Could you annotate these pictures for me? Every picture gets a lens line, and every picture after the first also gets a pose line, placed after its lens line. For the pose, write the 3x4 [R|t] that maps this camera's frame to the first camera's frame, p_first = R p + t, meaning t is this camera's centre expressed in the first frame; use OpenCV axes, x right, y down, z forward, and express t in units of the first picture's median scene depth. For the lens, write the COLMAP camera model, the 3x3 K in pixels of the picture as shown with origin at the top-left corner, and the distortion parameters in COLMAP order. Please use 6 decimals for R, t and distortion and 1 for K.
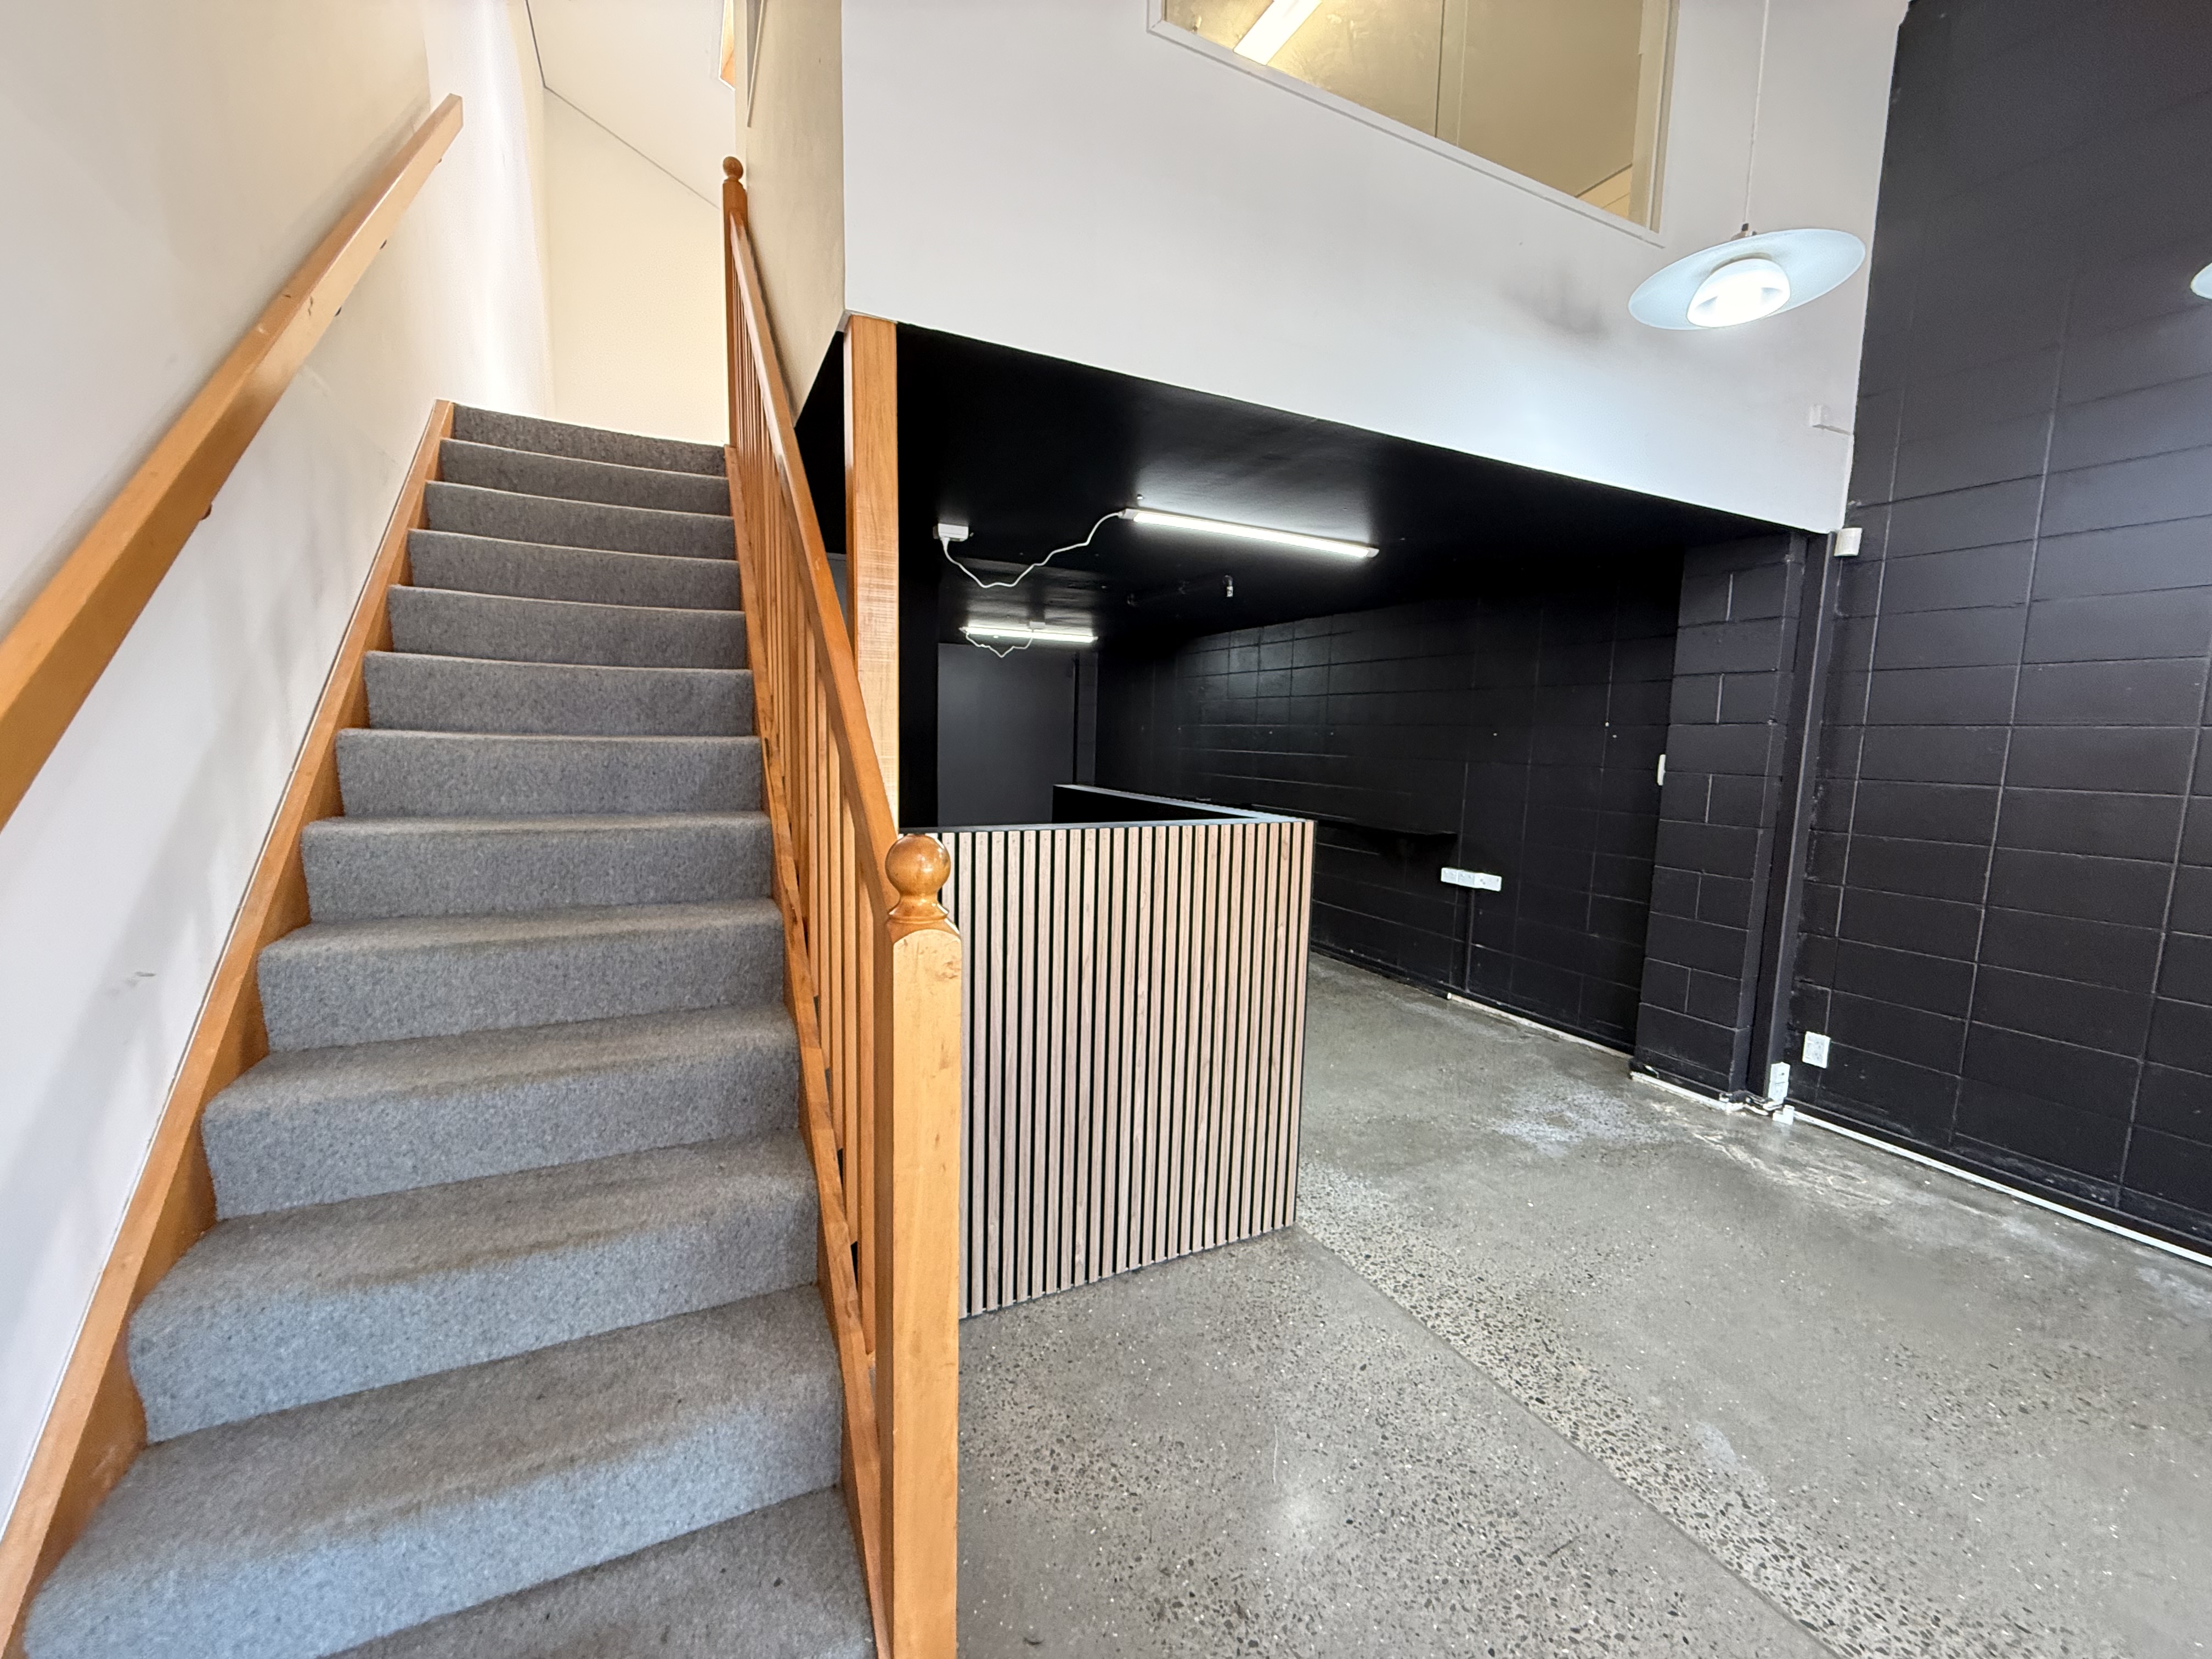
lens RADIAL K [[877.8, 0, 1065.9], [0, 877.8, 838.0], [0, 0, 1]] dist [-0.002288, 0.000260]
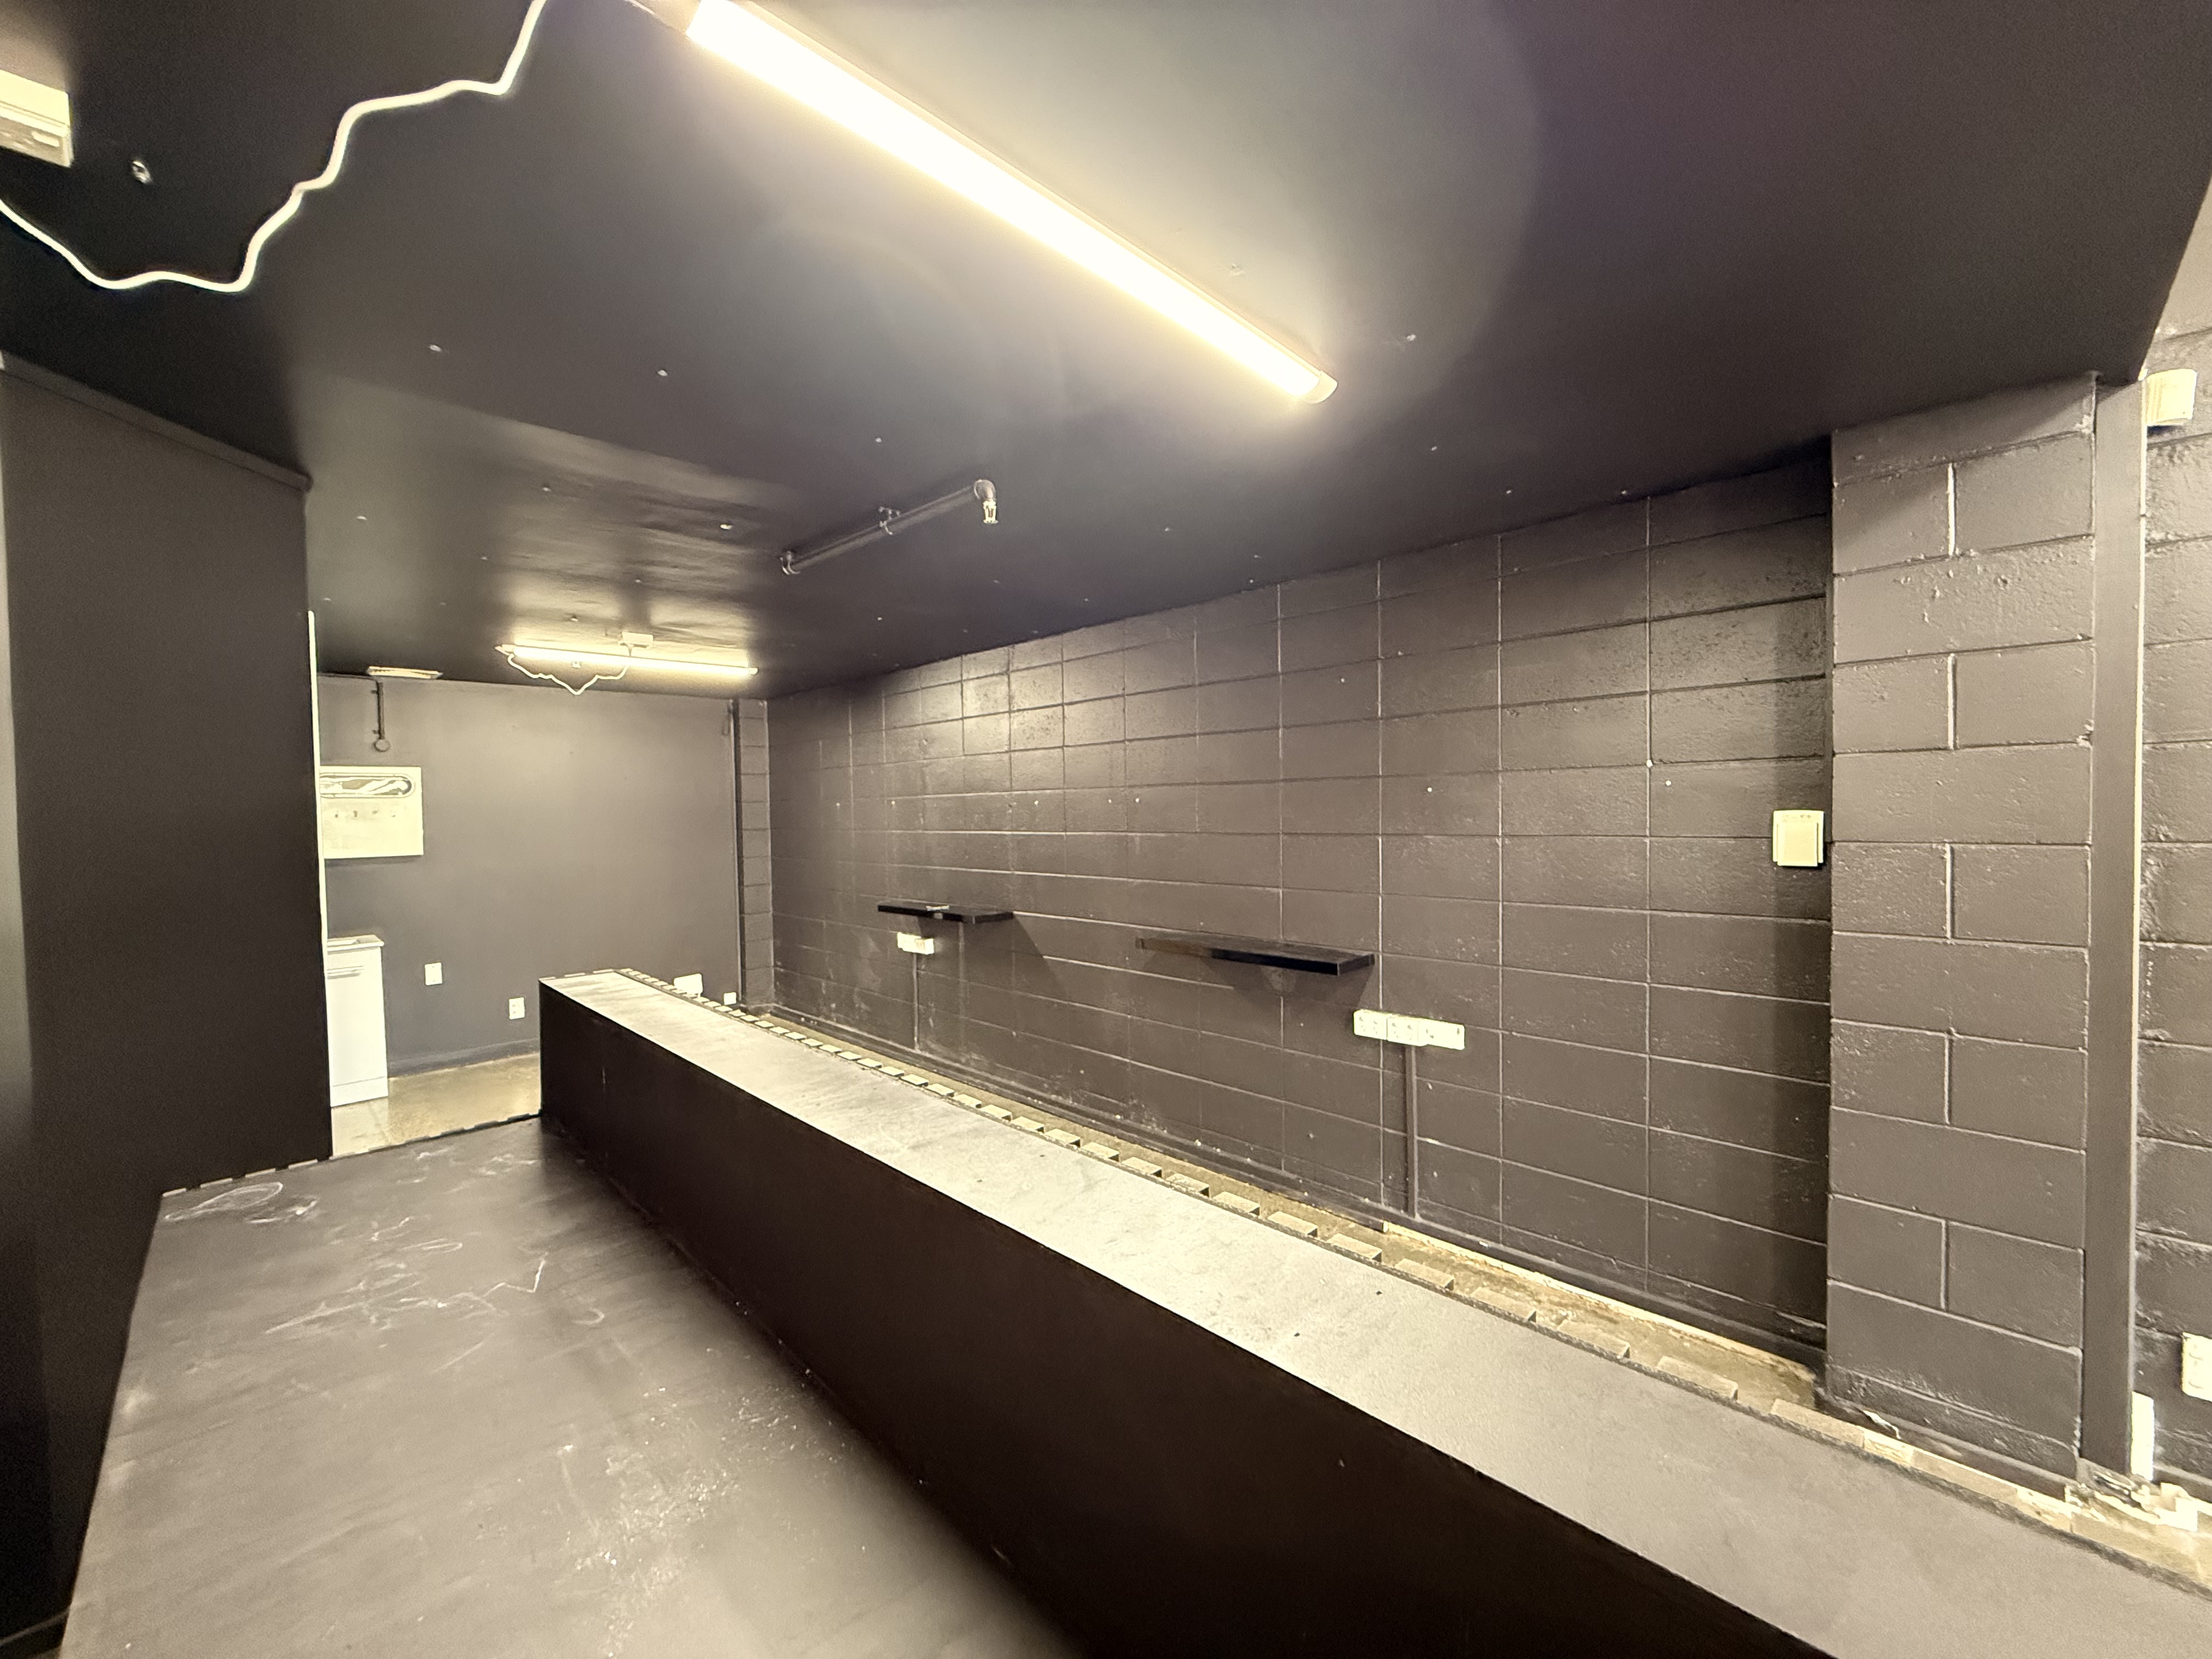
lens RADIAL K [[877.8, 0, 1105.2], [0, 877.8, 830.0], [0, 0, 1]] dist [-0.002288, 0.000260]
pose [[0.931677, -0.048846, 0.359990, 0.059007], [0.082387, 0.993511, -0.078417, -0.059576], [-0.353824, 0.102718, 0.929655, 0.503332]]
